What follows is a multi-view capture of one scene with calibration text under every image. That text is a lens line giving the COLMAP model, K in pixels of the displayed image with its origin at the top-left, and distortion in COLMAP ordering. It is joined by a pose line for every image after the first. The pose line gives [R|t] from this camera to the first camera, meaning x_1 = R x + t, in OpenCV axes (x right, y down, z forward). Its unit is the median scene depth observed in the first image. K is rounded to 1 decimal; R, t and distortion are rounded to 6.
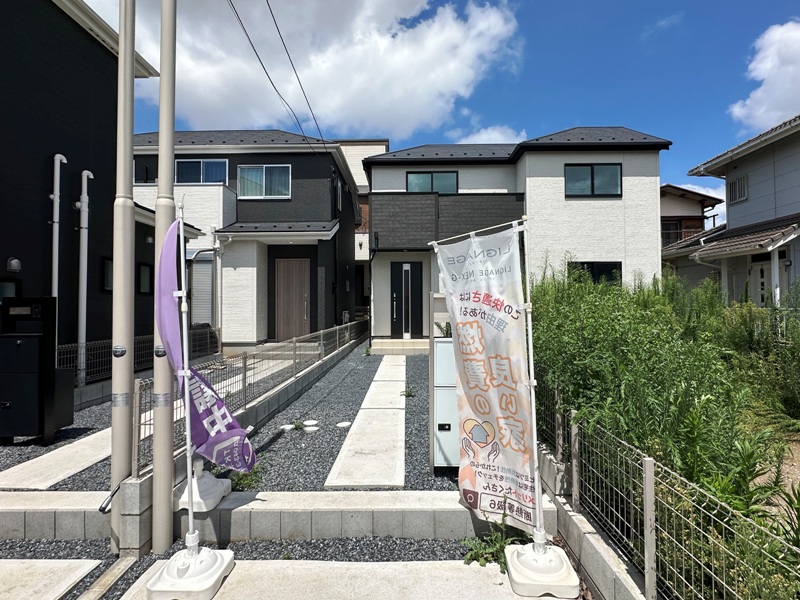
lens RADIAL K [[421.9, 0, 419.2], [0, 421.9, 296.7], [0, 0, 1]] dist [0.121147, 0.000133]
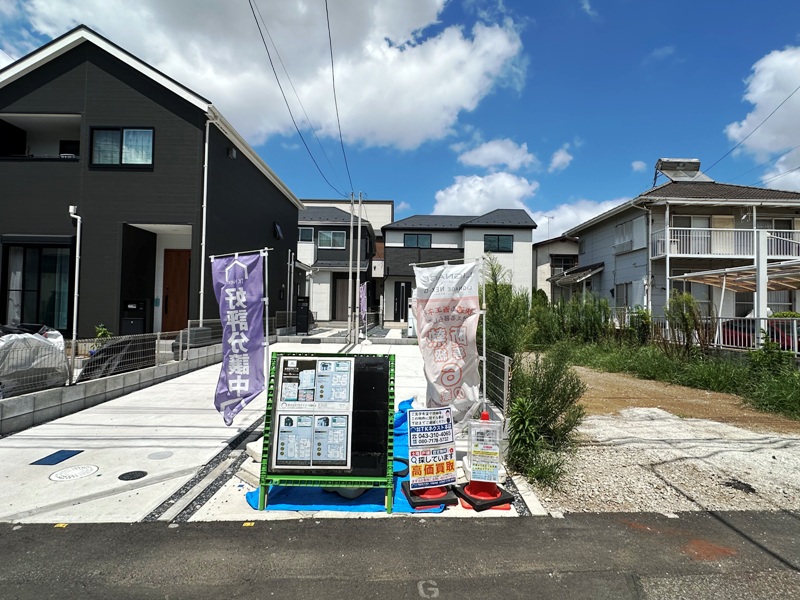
lens RADIAL K [[422.2, 0, 400.0], [0, 422.2, 300.0], [0, 0, 1]] dist [-0.000205, -0.000075]
pose [[0.998485, 0.025217, -0.048904, 0.051991], [-0.025548, 0.999655, -0.006156, 0.011649], [0.048732, 0.007396, 0.998785, -0.907703]]
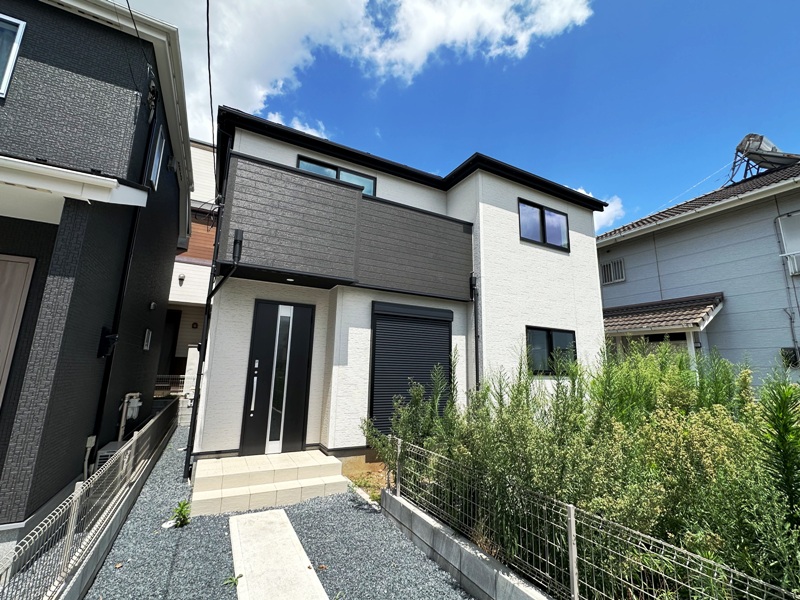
lens RADIAL K [[349.6, 0, 400.0], [0, 349.6, 300.0], [0, 0, 1]] dist [0.017692, 0.000140]
pose [[0.897424, 0.109009, 0.427489, -0.093418], [-0.033729, 0.983110, -0.179883, -0.009167], [-0.439878, 0.147013, 0.885943, 0.543740]]
